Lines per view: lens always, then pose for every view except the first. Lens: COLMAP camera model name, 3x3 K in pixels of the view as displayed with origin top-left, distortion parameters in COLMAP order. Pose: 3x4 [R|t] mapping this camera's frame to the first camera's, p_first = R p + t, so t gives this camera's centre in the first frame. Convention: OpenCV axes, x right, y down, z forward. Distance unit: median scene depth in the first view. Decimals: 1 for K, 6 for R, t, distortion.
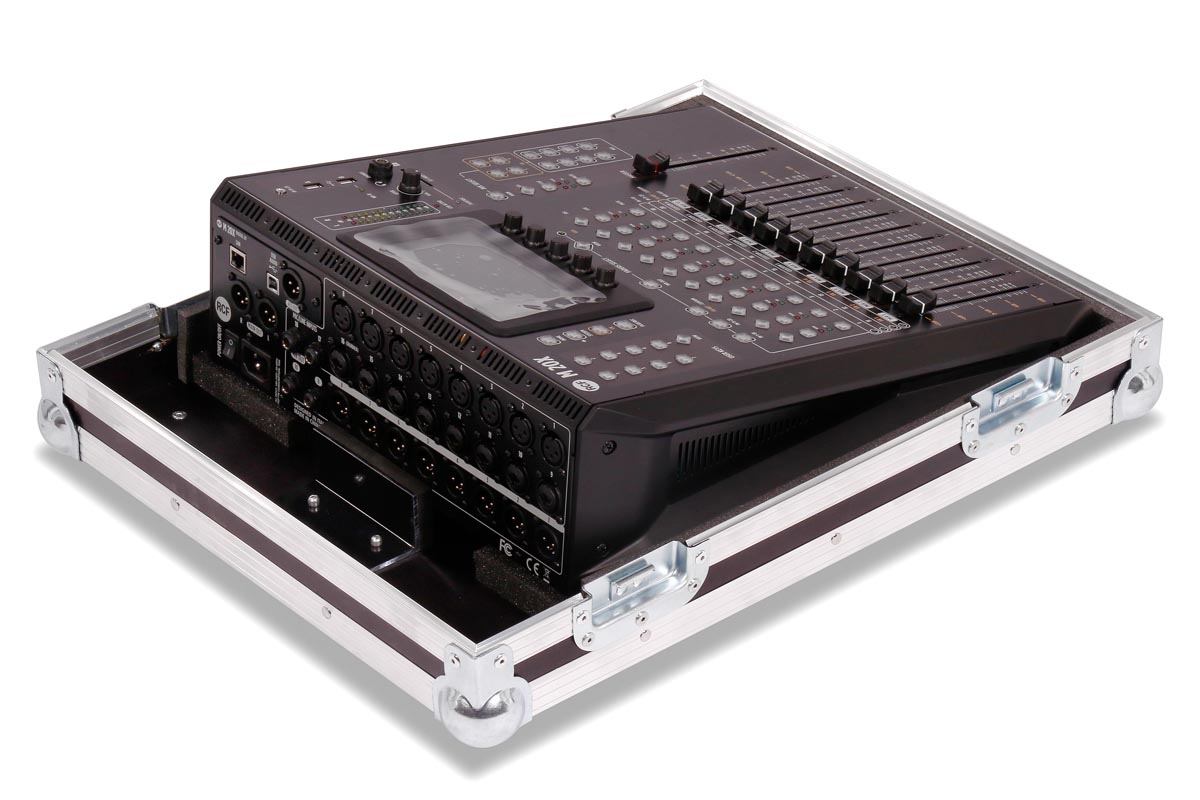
lens RADIAL K [[3878.0, 0, 600.0], [0, 3878.0, 400.0], [0, 0, 1]] dist [0.841269, 0.168749]
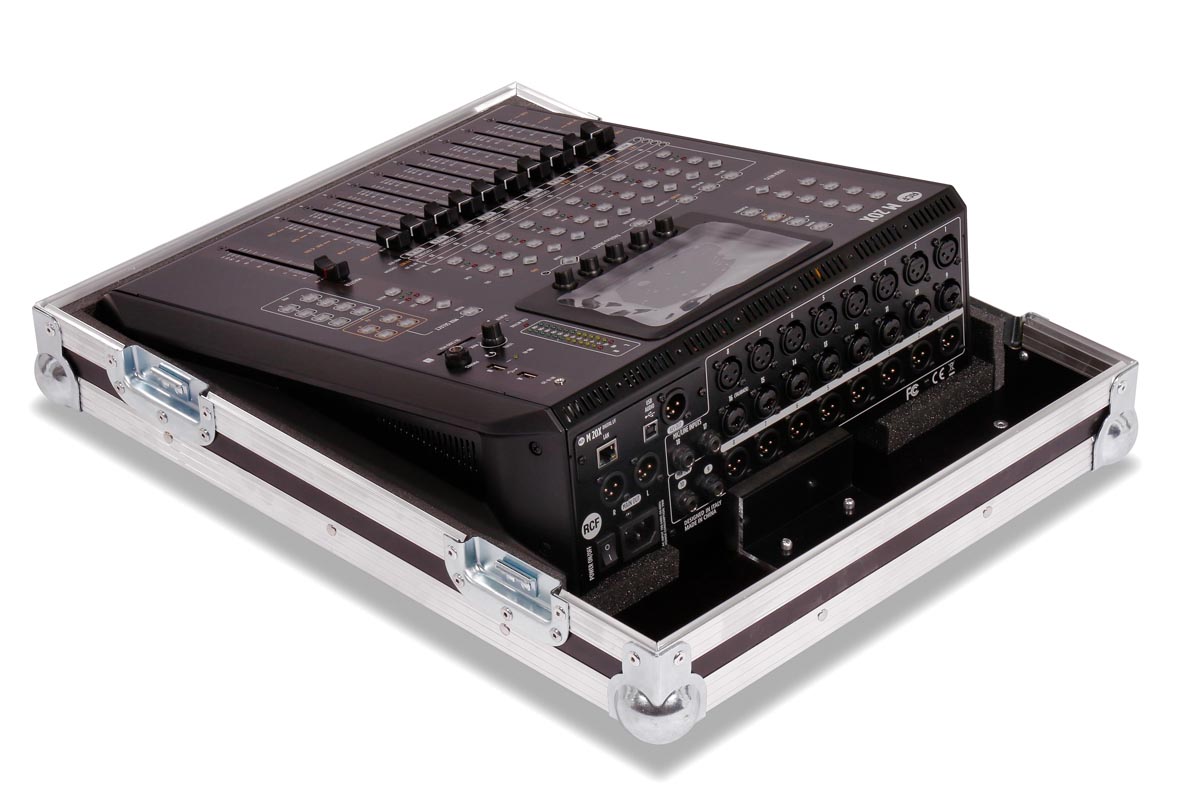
lens RADIAL K [[3878.0, 0, 600.0], [0, 3878.0, 400.0], [0, 0, 1]] dist [0.841269, 0.168749]
pose [[-0.101502, -0.514985, 0.851168, -0.878324], [0.532288, 0.694703, 0.483794, -0.496092], [-0.840456, 0.502173, 0.203607, 0.806354]]
